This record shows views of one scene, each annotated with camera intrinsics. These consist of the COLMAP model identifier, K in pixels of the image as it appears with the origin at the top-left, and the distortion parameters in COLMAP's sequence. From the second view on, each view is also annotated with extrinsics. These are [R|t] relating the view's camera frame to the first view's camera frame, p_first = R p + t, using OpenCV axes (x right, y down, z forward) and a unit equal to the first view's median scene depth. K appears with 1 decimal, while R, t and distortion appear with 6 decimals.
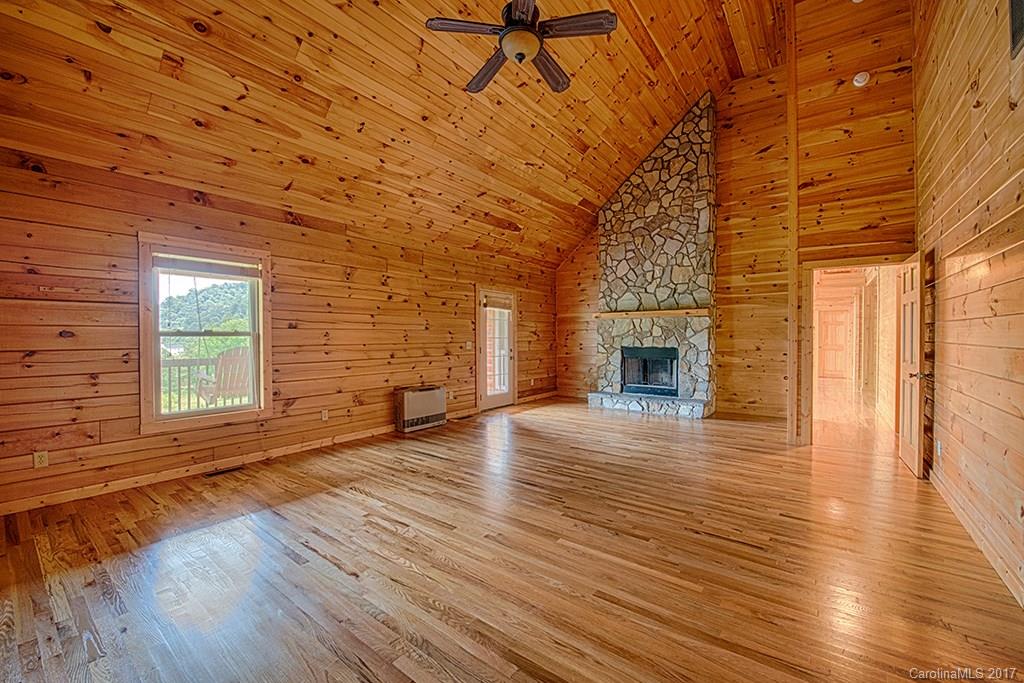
lens RADIAL K [[411.1, 0, 512.0], [0, 411.1, 341.5], [0, 0, 1]] dist [-0.020084, -0.000339]
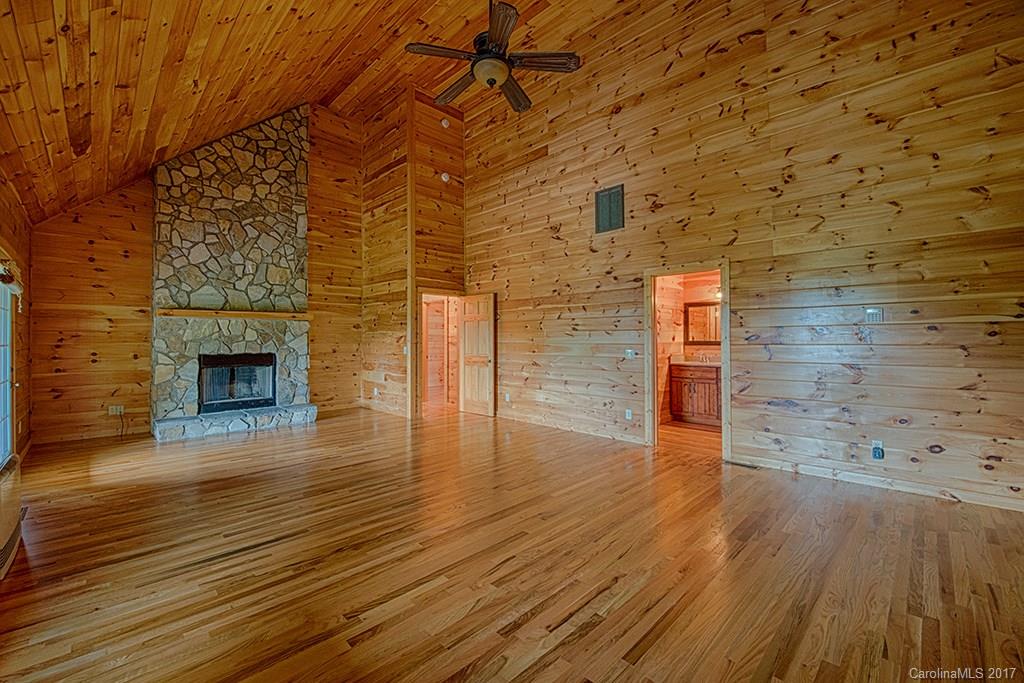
lens RADIAL K [[419.2, 0, 497.5], [0, 419.2, 336.5], [0, 0, 1]] dist [-0.021248, -0.000299]
pose [[0.154329, 0.006290, 0.987999, -0.457439], [0.016436, 0.999825, -0.008933, -0.005456], [-0.987883, 0.017617, 0.154199, 0.354809]]
